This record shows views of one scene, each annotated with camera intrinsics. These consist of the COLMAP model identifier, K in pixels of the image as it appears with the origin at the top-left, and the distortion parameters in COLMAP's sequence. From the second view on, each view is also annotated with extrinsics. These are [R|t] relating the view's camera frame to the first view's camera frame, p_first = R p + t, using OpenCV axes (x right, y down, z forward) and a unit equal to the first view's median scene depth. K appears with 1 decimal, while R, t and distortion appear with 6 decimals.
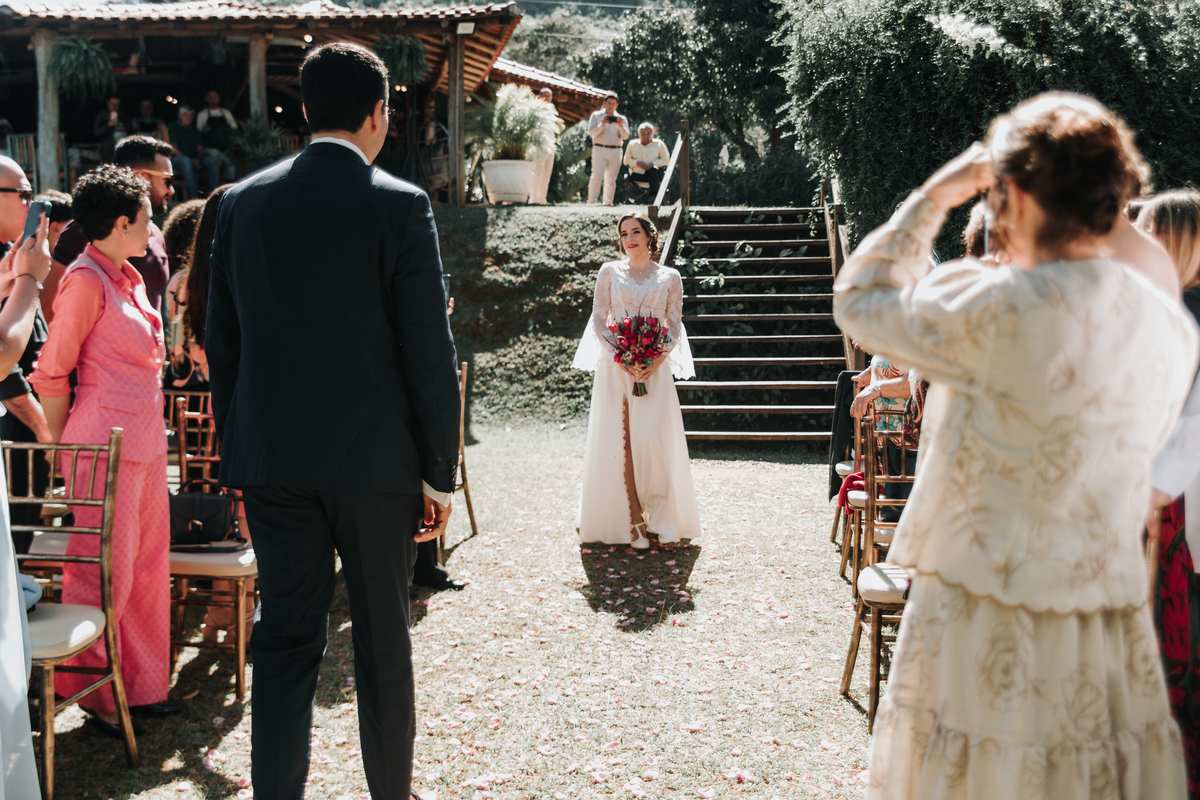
lens RADIAL K [[1300.3, 0, 600.0], [0, 1300.3, 400.0], [0, 0, 1]] dist [-0.004475, 0.008344]
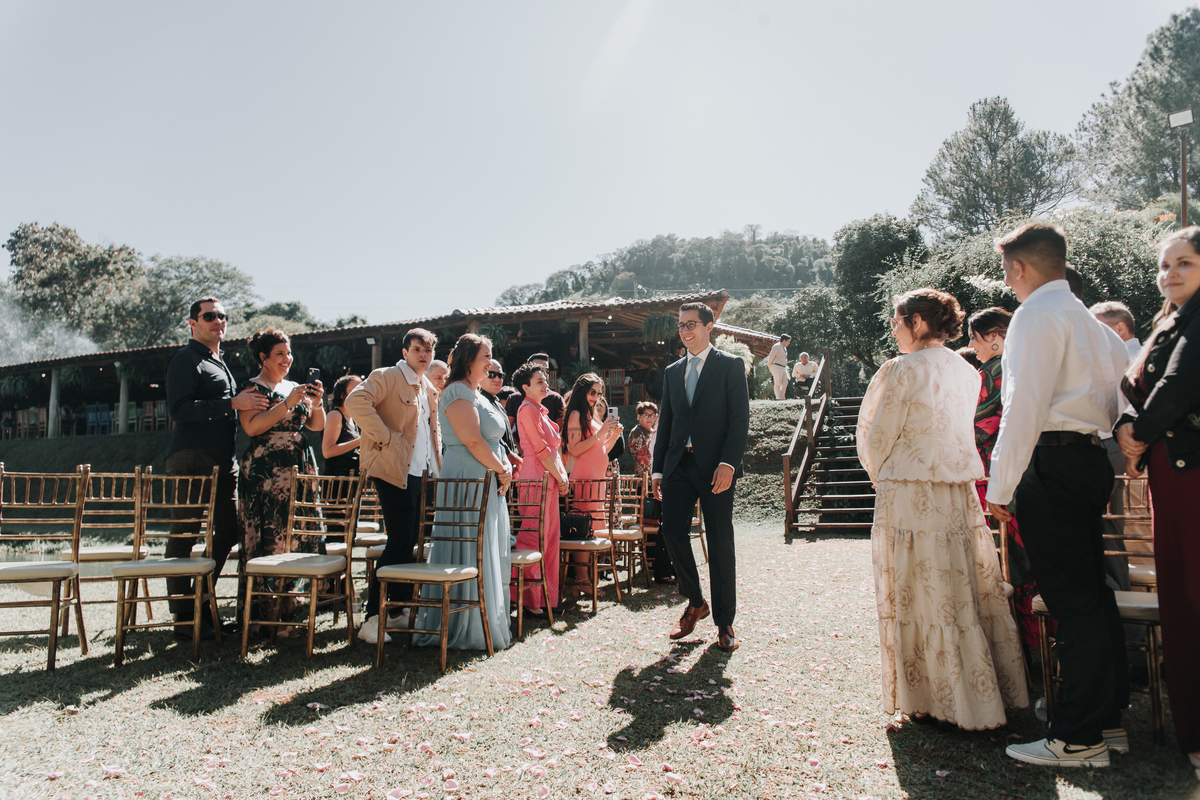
lens RADIAL K [[812.5, 0, 605.6], [0, 812.5, 412.1], [0, 0, 1]] dist [0.006581, 0.034154]
pose [[0.975449, -0.040594, -0.216454, 0.010716], [0.006964, 0.988059, -0.153920, 0.033211], [0.220117, 0.148634, 0.964083, -0.089959]]
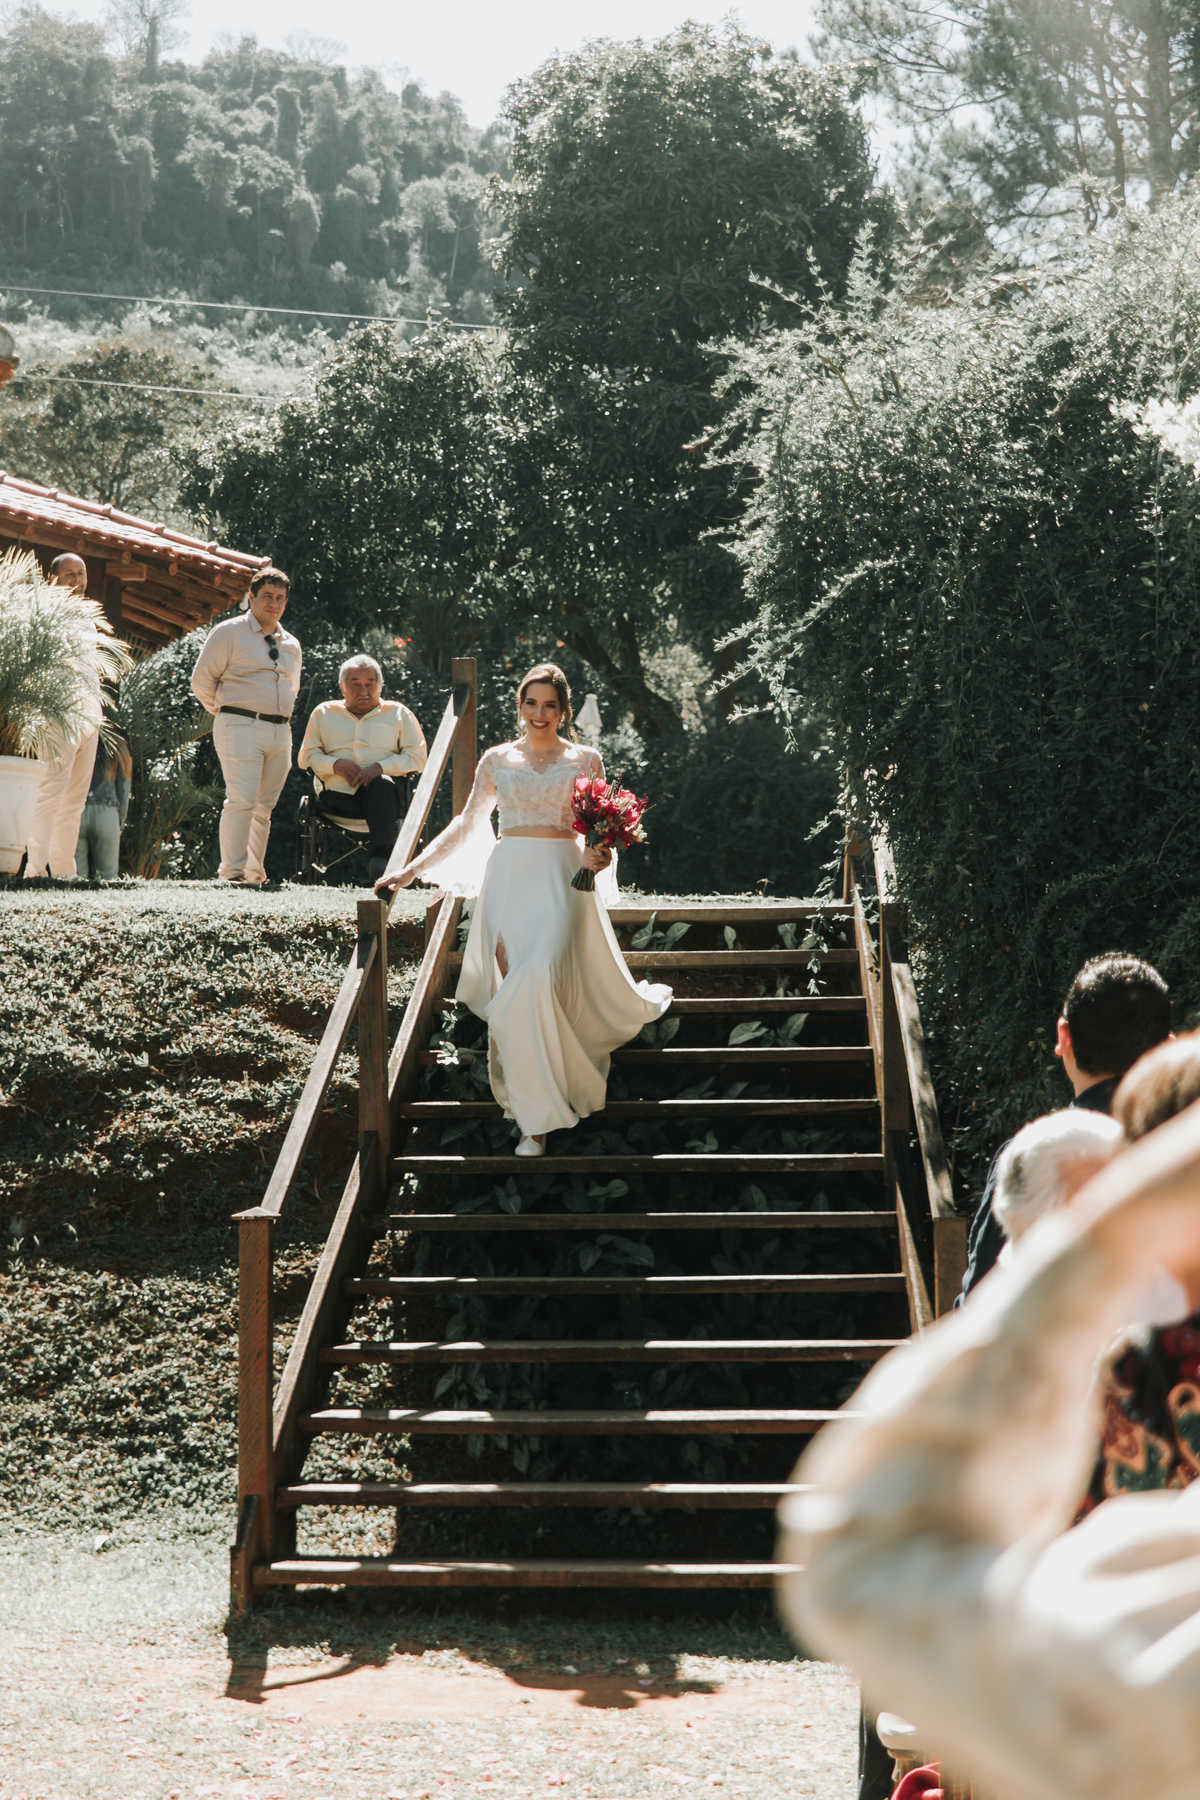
lens RADIAL K [[3636.1, 0, 565.7], [0, 3636.1, 899.7], [0, 0, 1]] dist [0.038364, 0.276263]
pose [[0.996212, 0.011087, 0.086251, 0.007236], [0.000383, 0.991270, -0.131847, -0.017604], [-0.086959, 0.131380, 0.987511, 0.017128]]
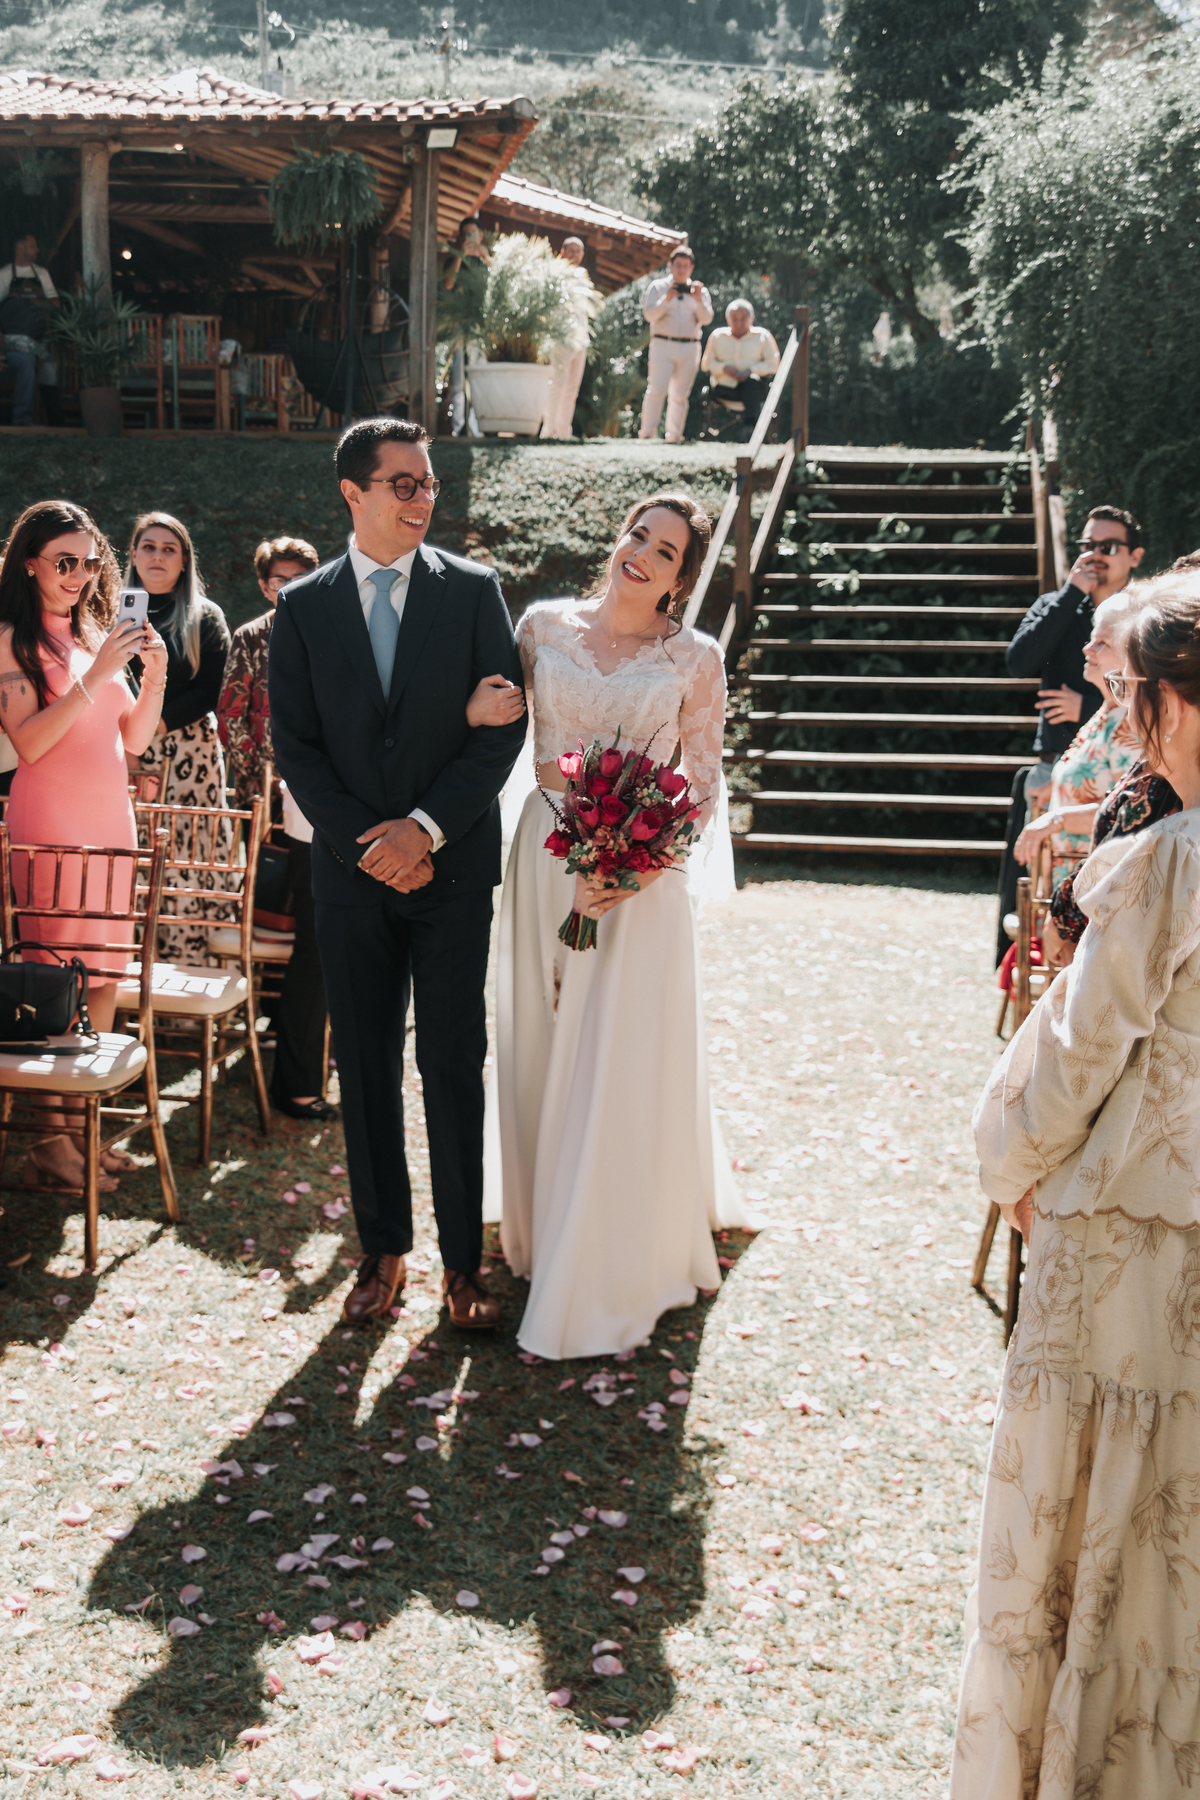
lens RADIAL K [[2214.2, 0, 594.0], [0, 2214.2, 902.5], [0, 0, 1]] dist [-0.007567, 0.026879]
pose [[0.999285, 0.024007, -0.029203, 0.005379], [-0.021755, 0.996937, 0.075124, -0.016447], [0.030918, -0.074435, 0.996746, -0.041741]]
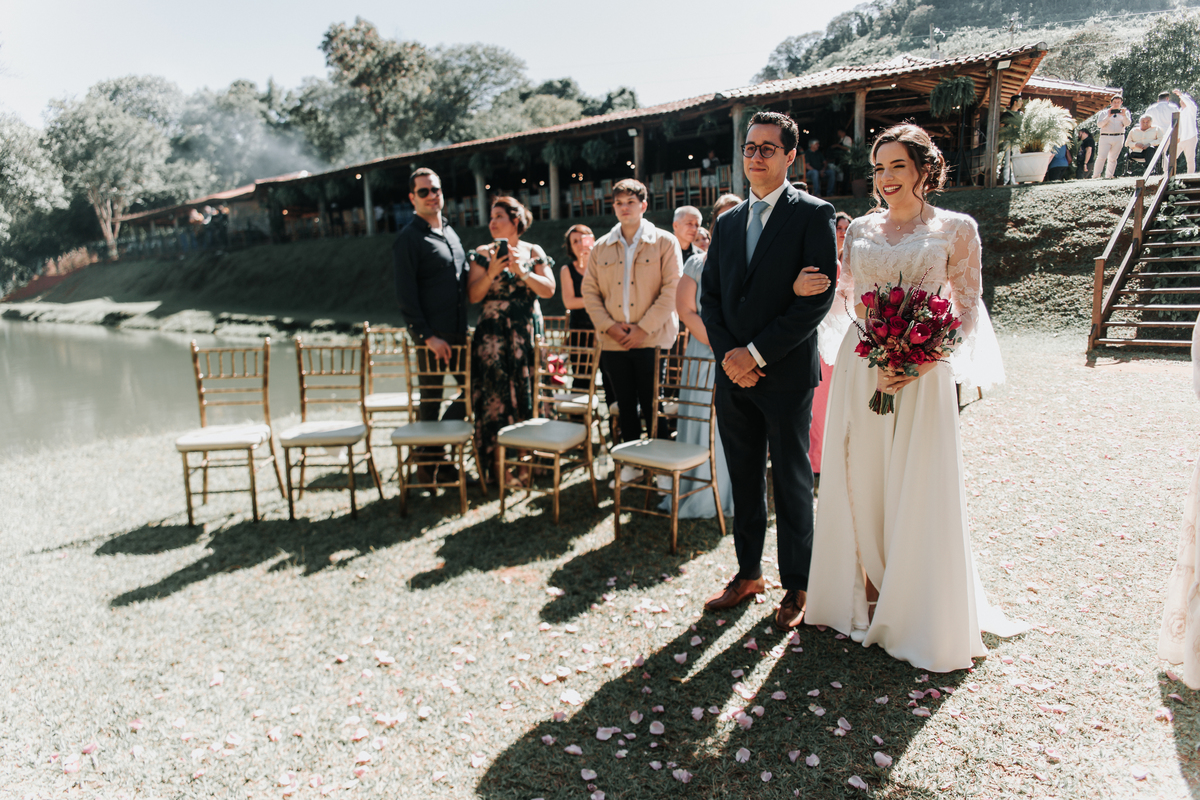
lens RADIAL K [[806.4, 0, 599.5], [0, 806.4, 405.1], [0, 0, 1]] dist [0.011604, -0.007593]
pose [[0.849137, 0.064223, -0.524253, 0.016562], [-0.004573, 0.993437, 0.114293, -0.003103], [0.528153, -0.094653, 0.843858, -0.072806]]
